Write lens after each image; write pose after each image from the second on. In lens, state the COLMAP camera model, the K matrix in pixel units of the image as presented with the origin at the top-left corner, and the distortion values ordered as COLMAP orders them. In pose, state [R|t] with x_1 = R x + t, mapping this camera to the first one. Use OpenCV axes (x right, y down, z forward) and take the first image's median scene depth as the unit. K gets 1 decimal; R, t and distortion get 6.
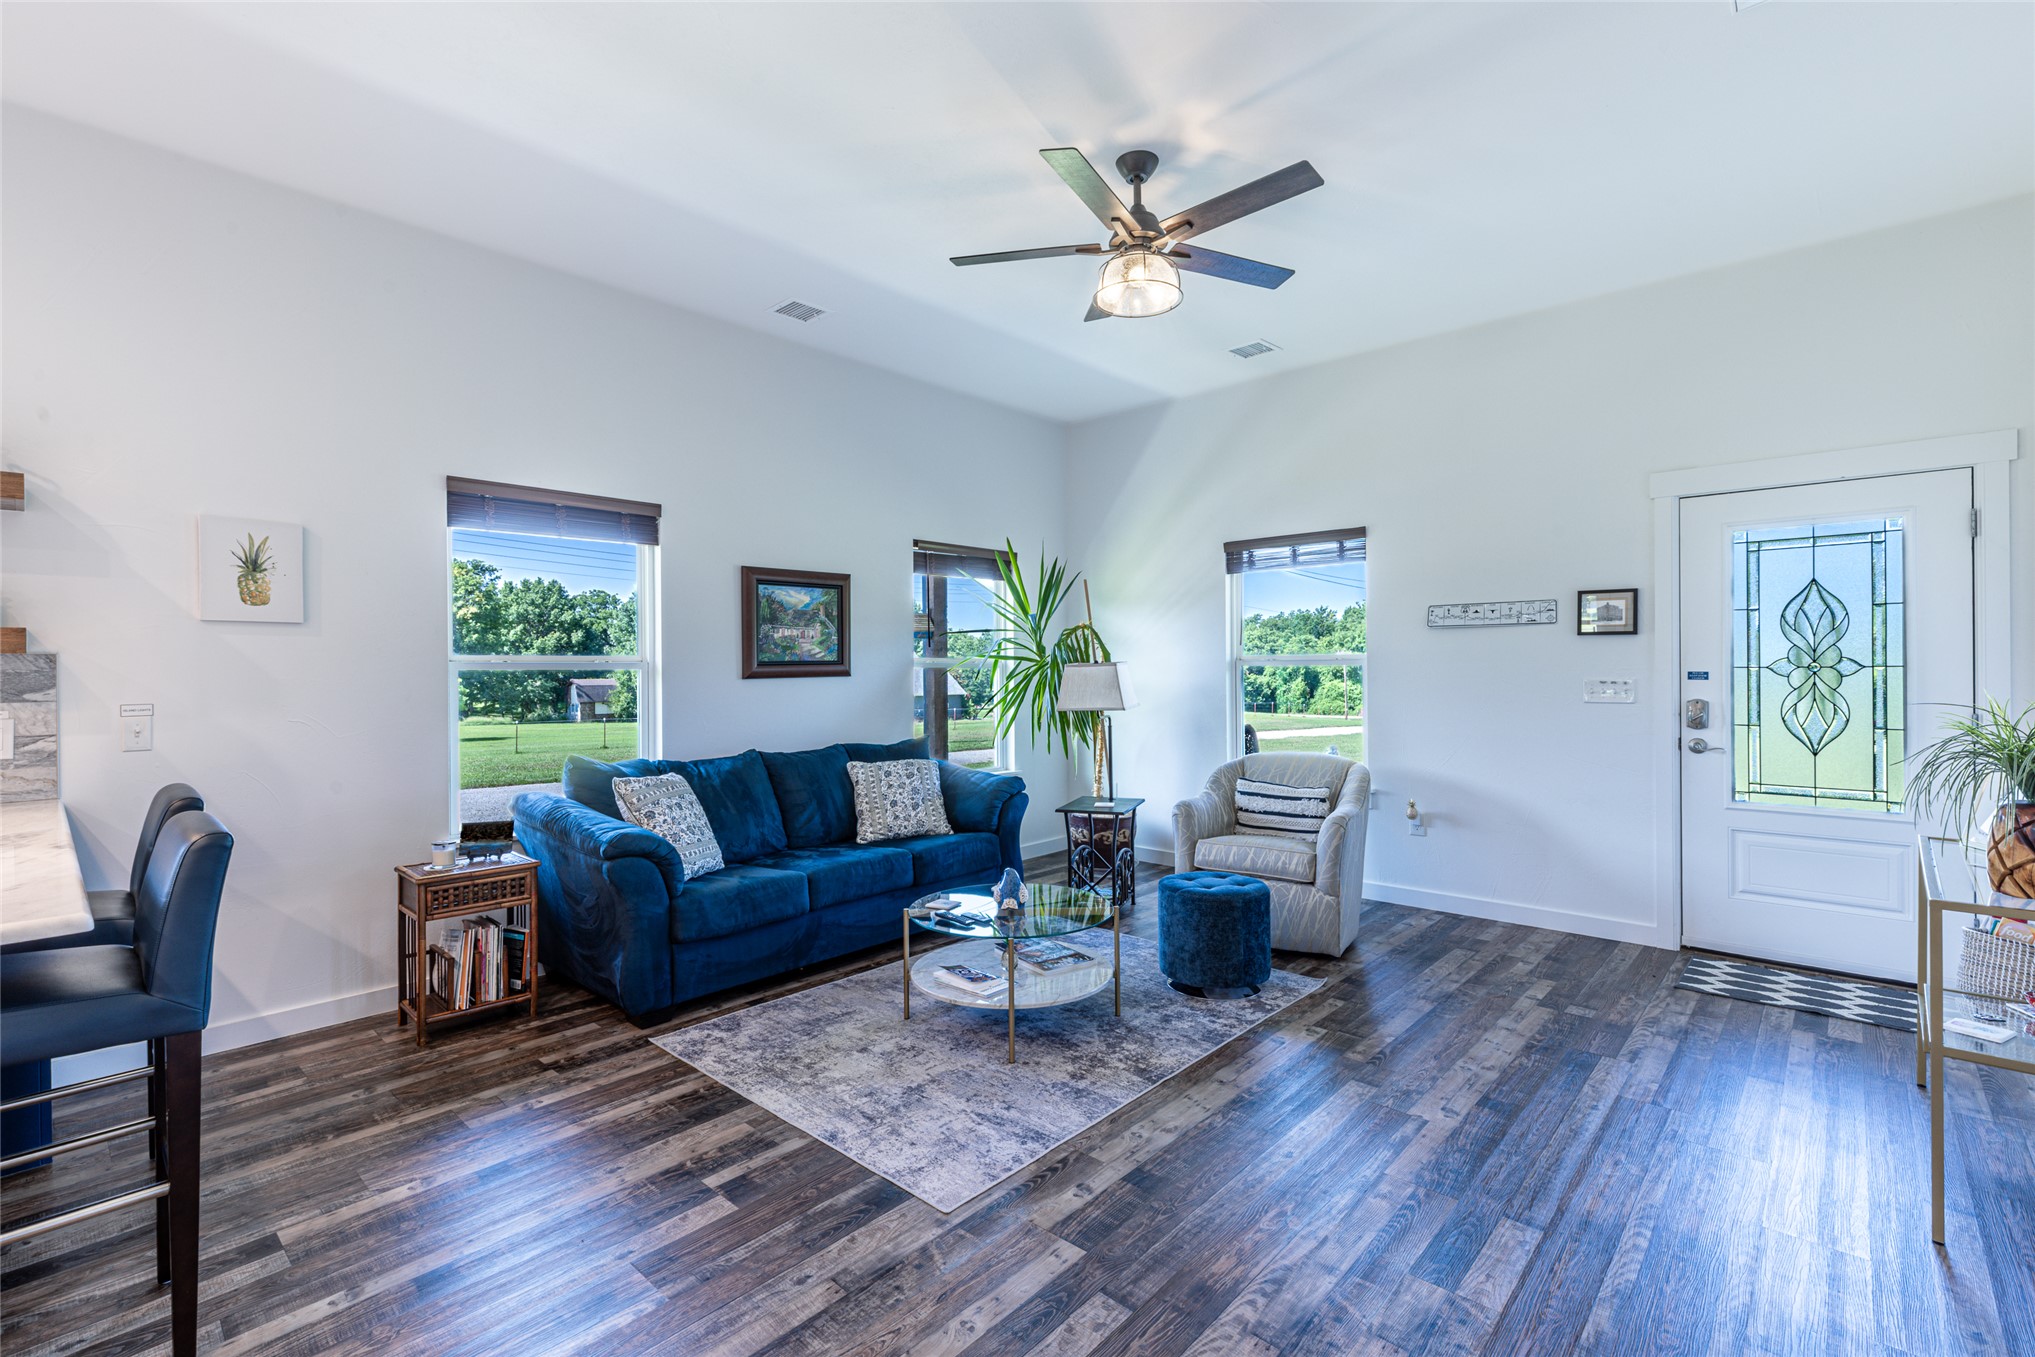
lens RADIAL K [[908.5, 0, 1019.6], [0, 908.5, 669.6], [0, 0, 1]] dist [0.004512, -0.000878]
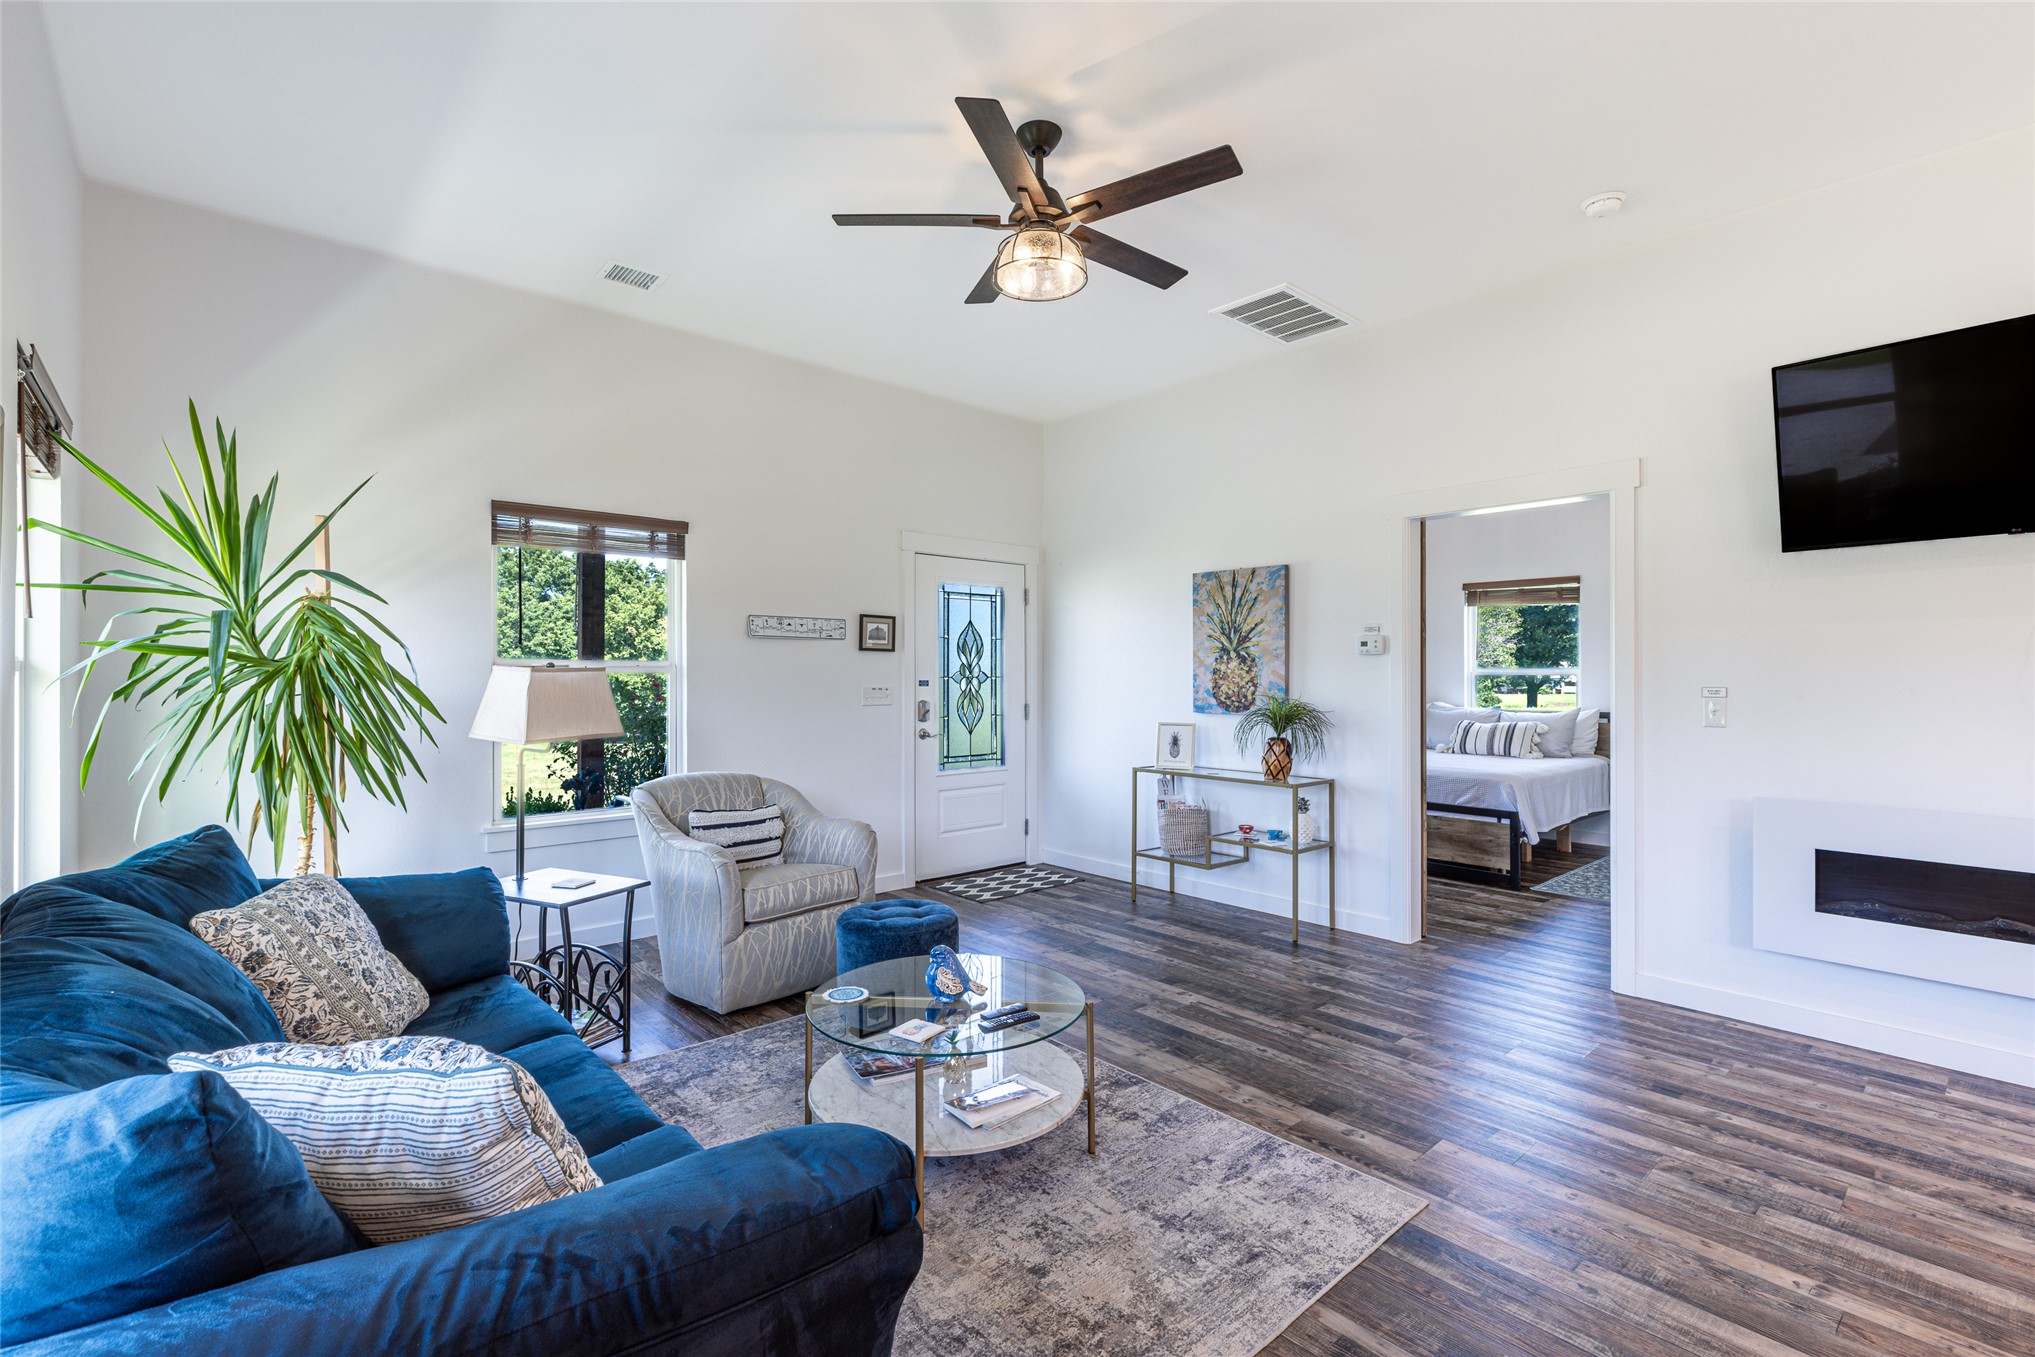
lens RADIAL K [[908.5, 0, 1012.8], [0, 908.5, 669.1], [0, 0, 1]] dist [0.004512, -0.000878]
pose [[0.105202, 0.013734, 0.994356, -0.797268], [-0.002486, 0.999905, -0.013548, 0.004950], [-0.994448, -0.001046, 0.105227, 0.931005]]
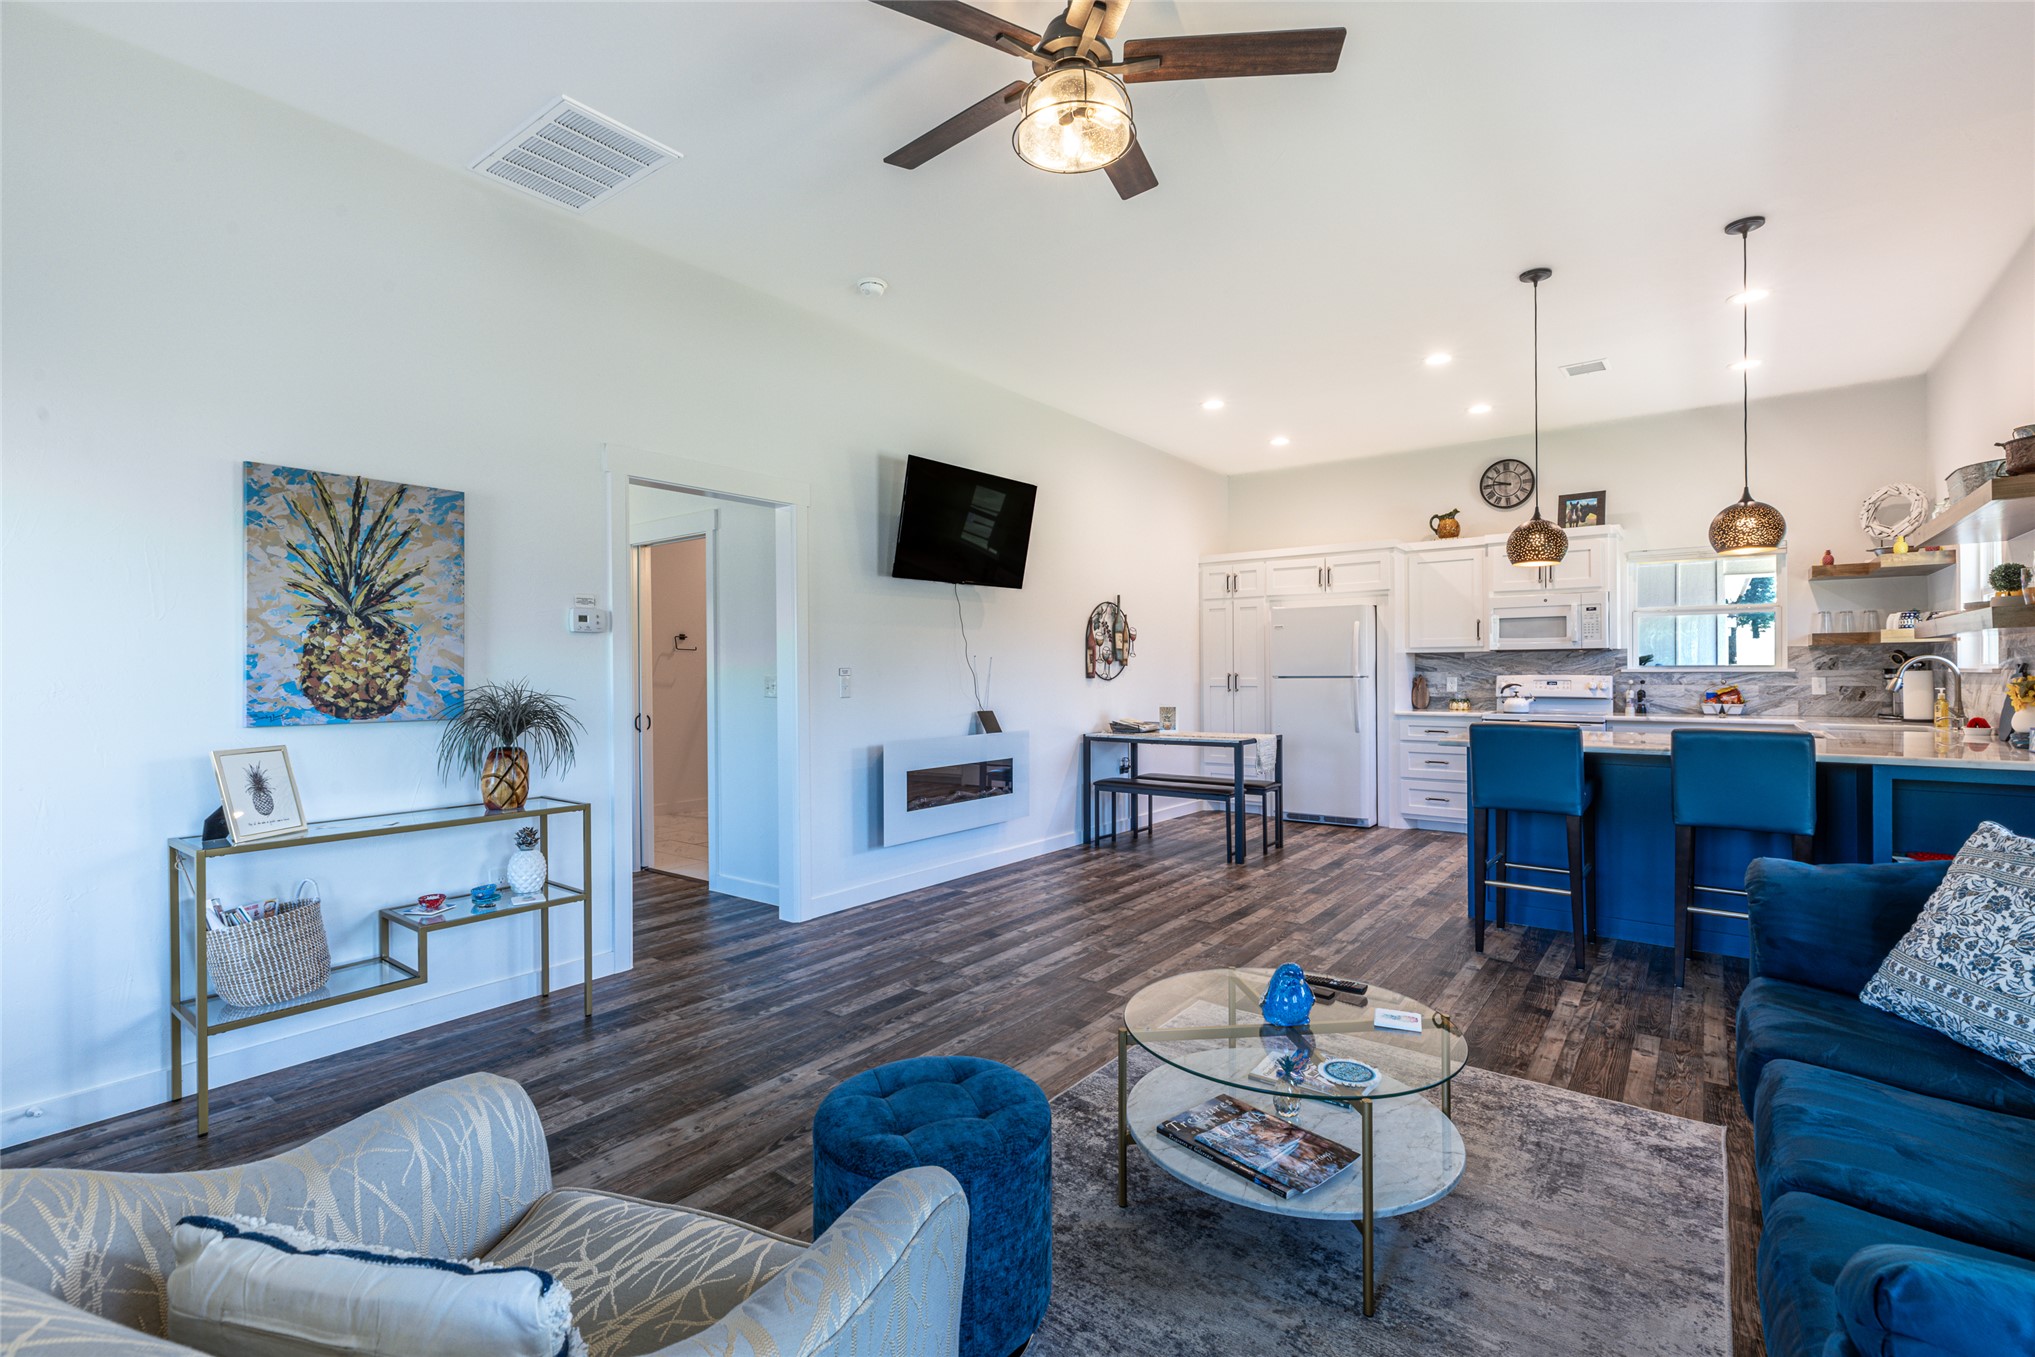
lens RADIAL K [[908.5, 0, 1019.9], [0, 908.5, 670.8], [0, 0, 1]] dist [0.004512, -0.000878]
pose [[-0.995977, 0.013873, -0.088529, 0.243542], [0.013749, 0.999903, 0.002015, 0.015629], [0.088548, 0.000790, -0.996072, 1.722676]]
